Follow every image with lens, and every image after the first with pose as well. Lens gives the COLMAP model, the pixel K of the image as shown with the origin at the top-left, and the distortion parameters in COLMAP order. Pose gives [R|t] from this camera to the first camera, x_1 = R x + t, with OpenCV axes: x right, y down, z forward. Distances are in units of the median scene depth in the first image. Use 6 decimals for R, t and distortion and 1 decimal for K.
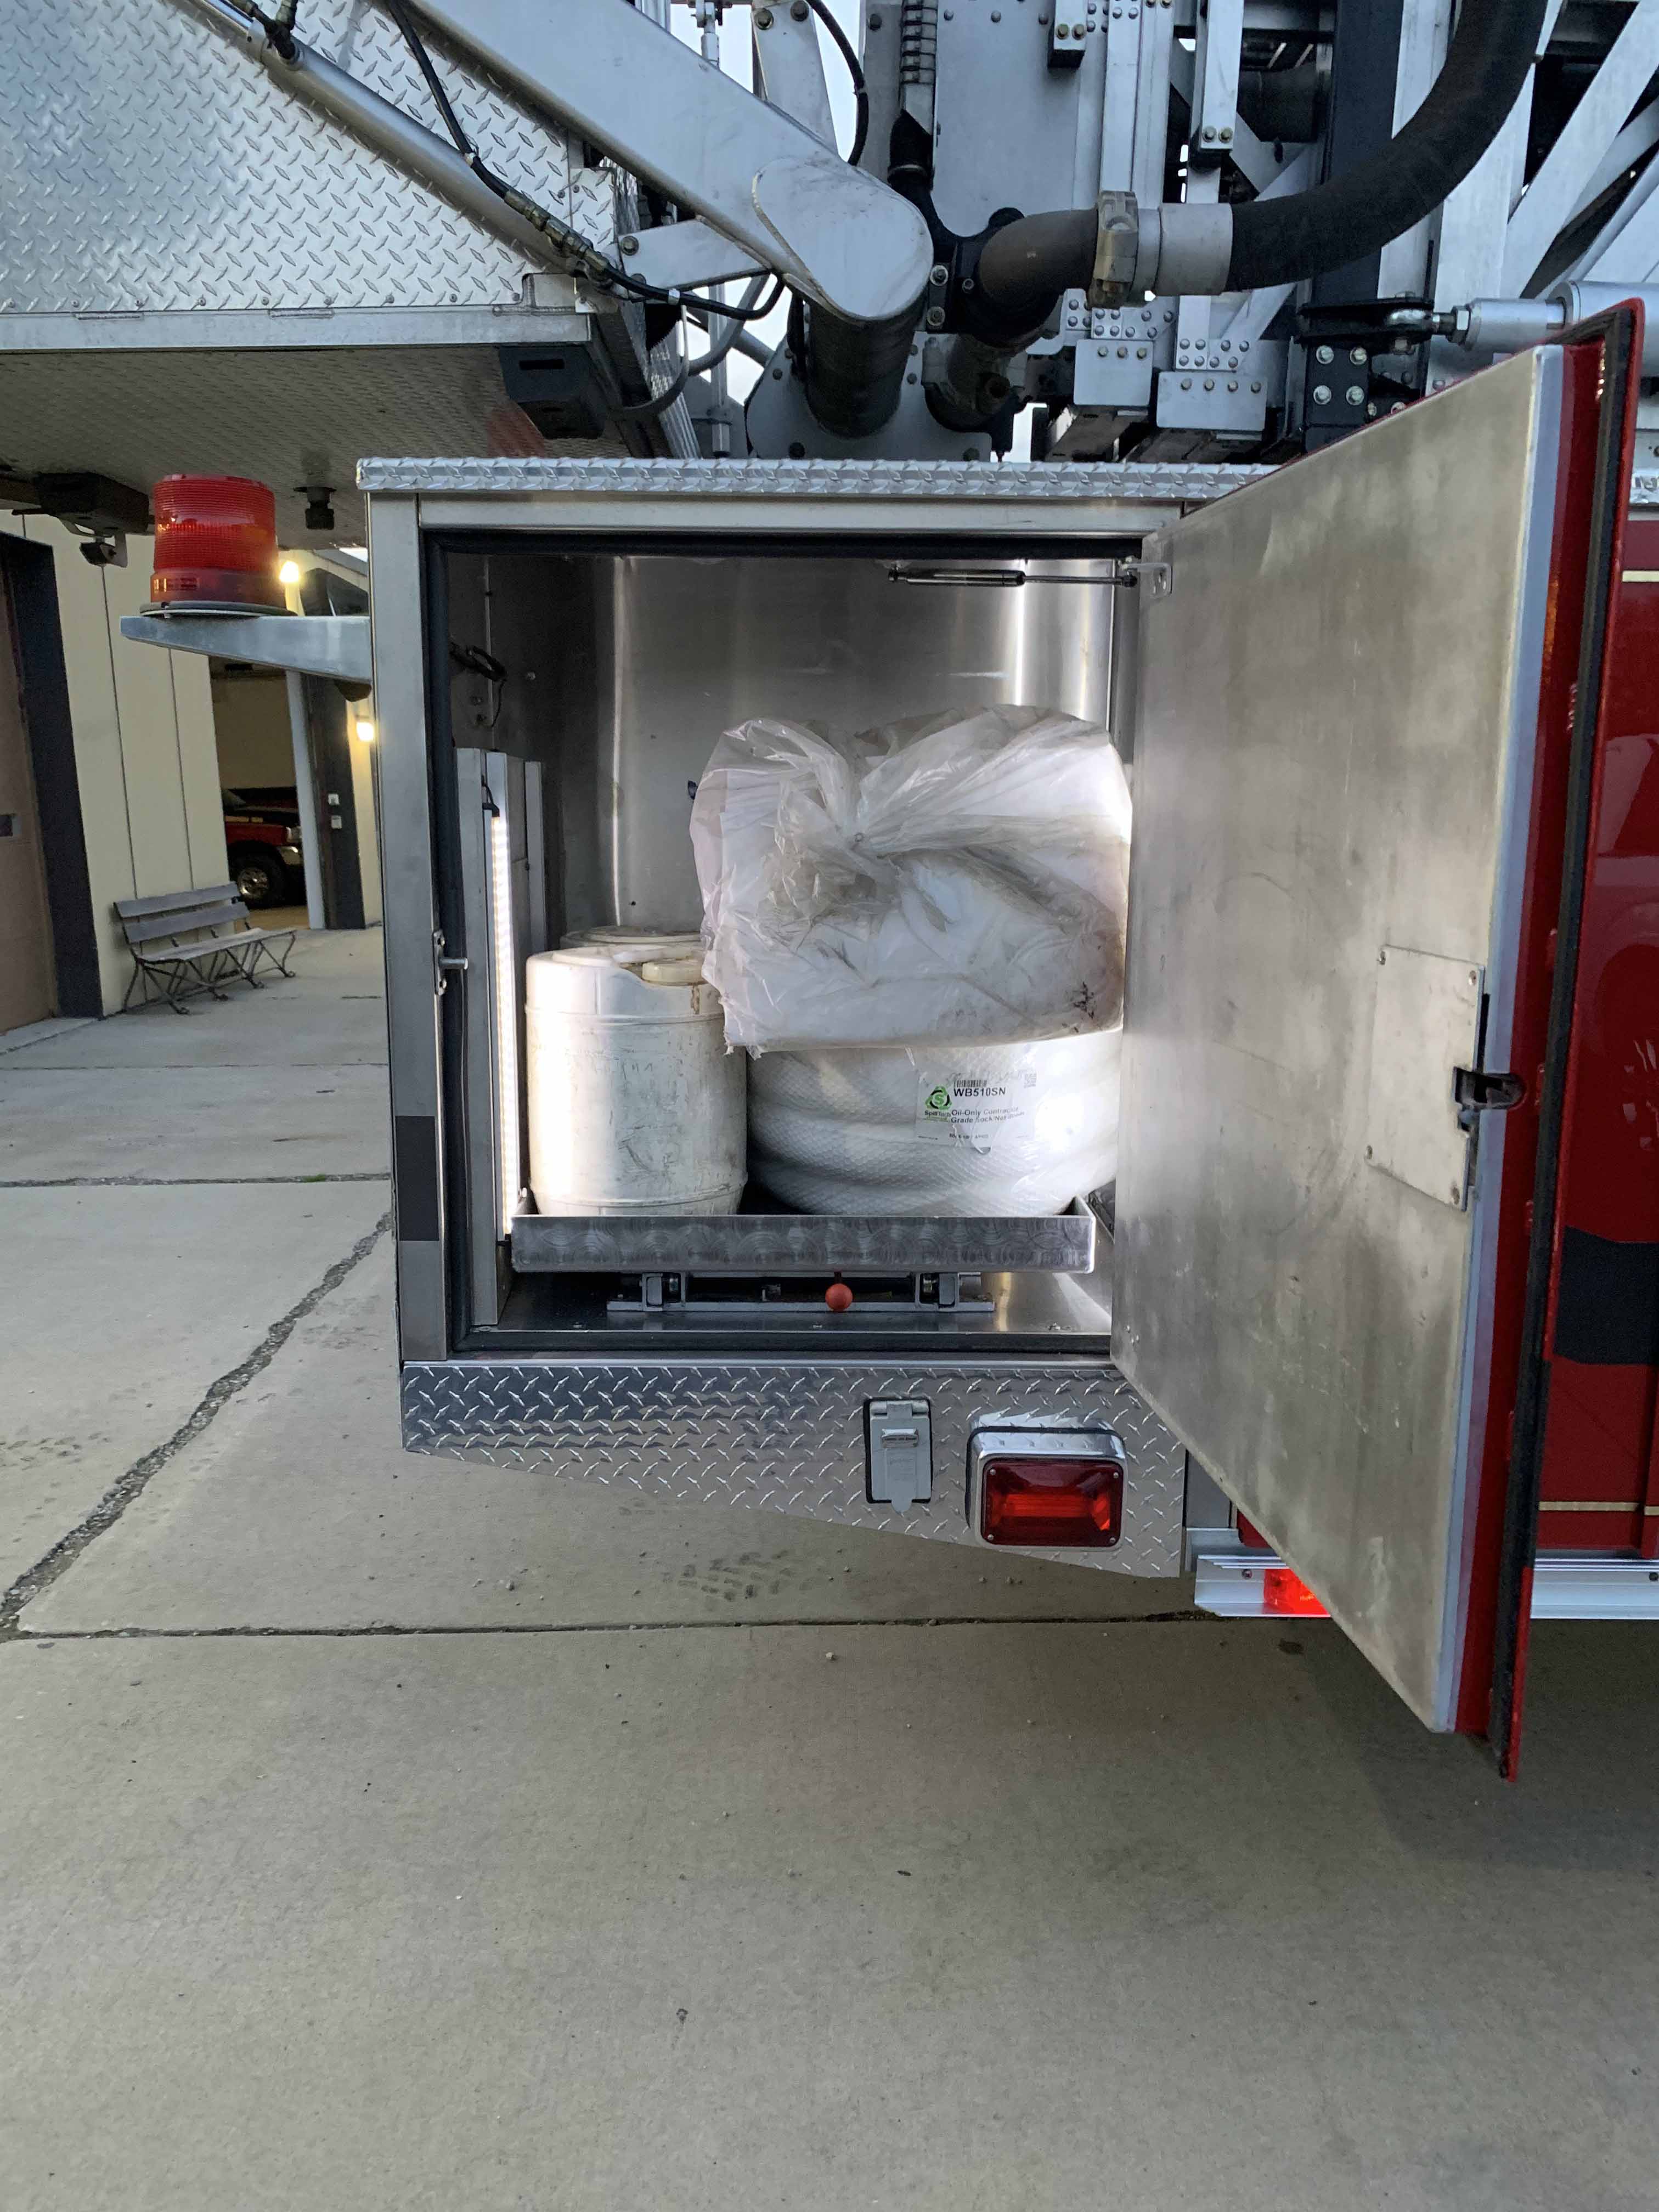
lens RADIAL K [[1714.7, 0, 842.3], [0, 1714.7, 1114.7], [0, 0, 1]] dist [0.034839, -0.003787]
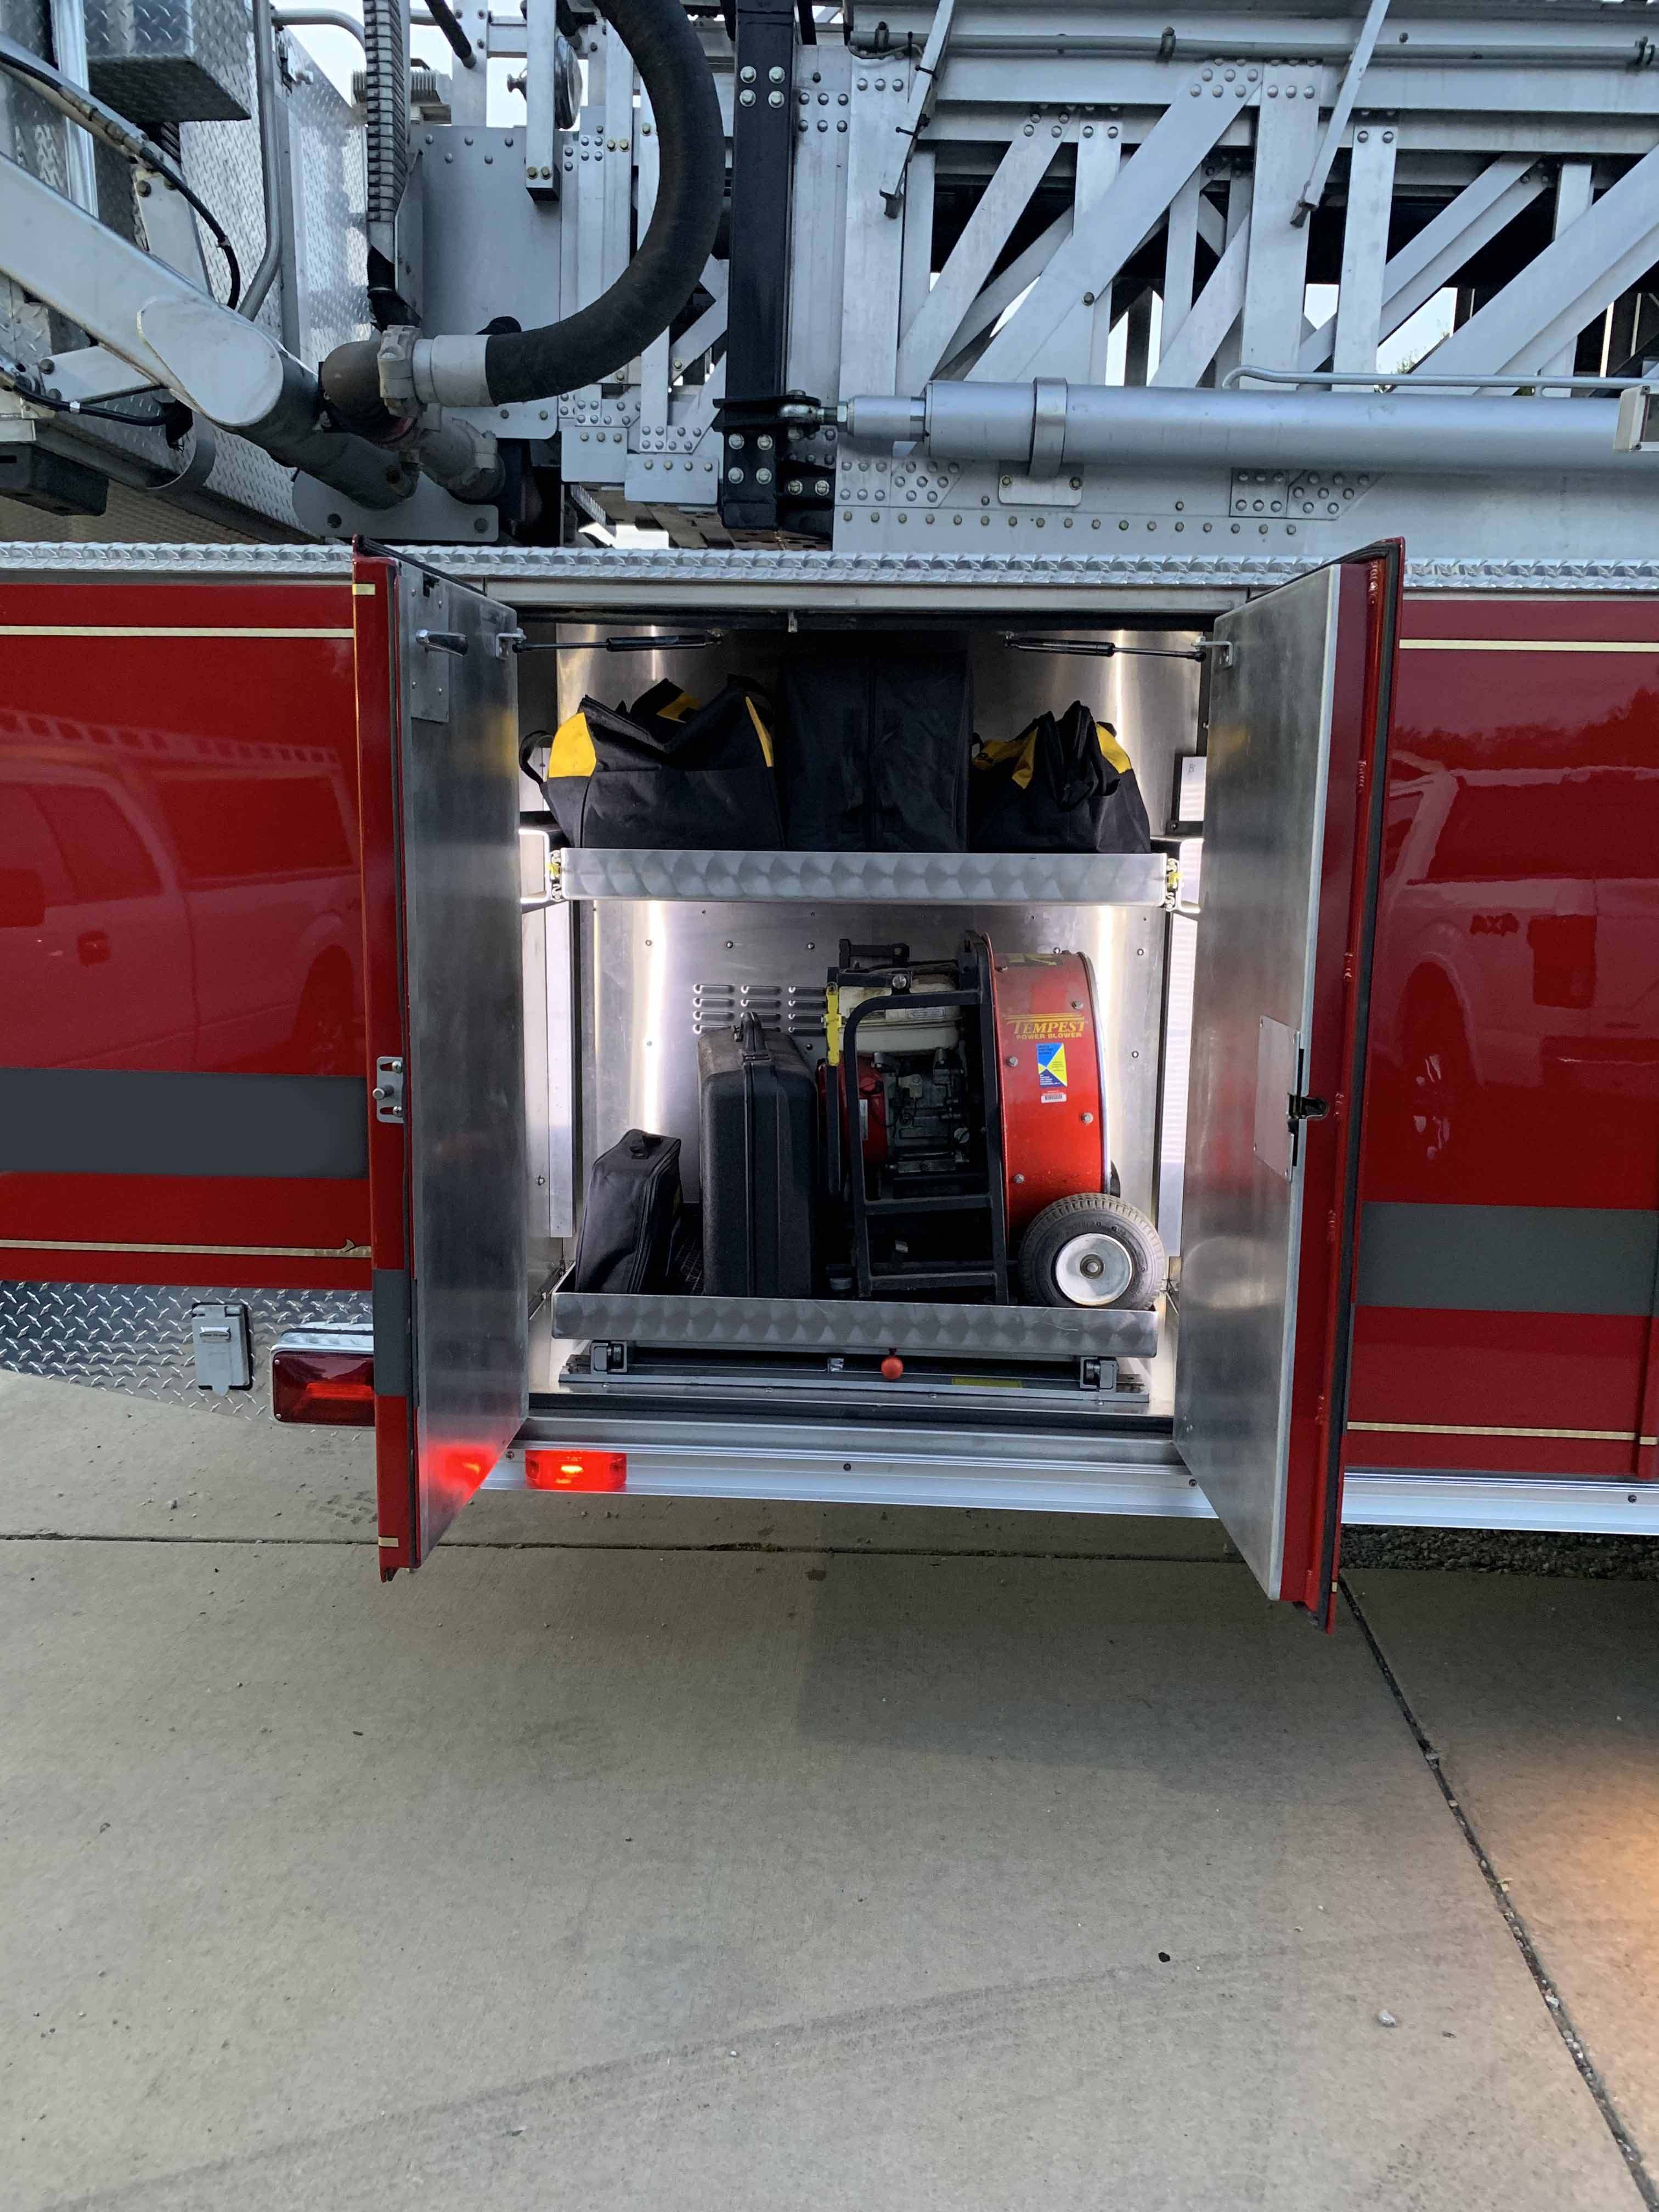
lens RADIAL K [[1714.7, 0, 818.9], [0, 1714.7, 1095.8], [0, 0, 1]] dist [0.034839, -0.003787]
pose [[0.996943, 0.018193, -0.075982, 0.438498], [-0.020060, 0.999513, -0.023887, 0.031738], [0.075511, 0.025338, 0.996823, -0.152675]]
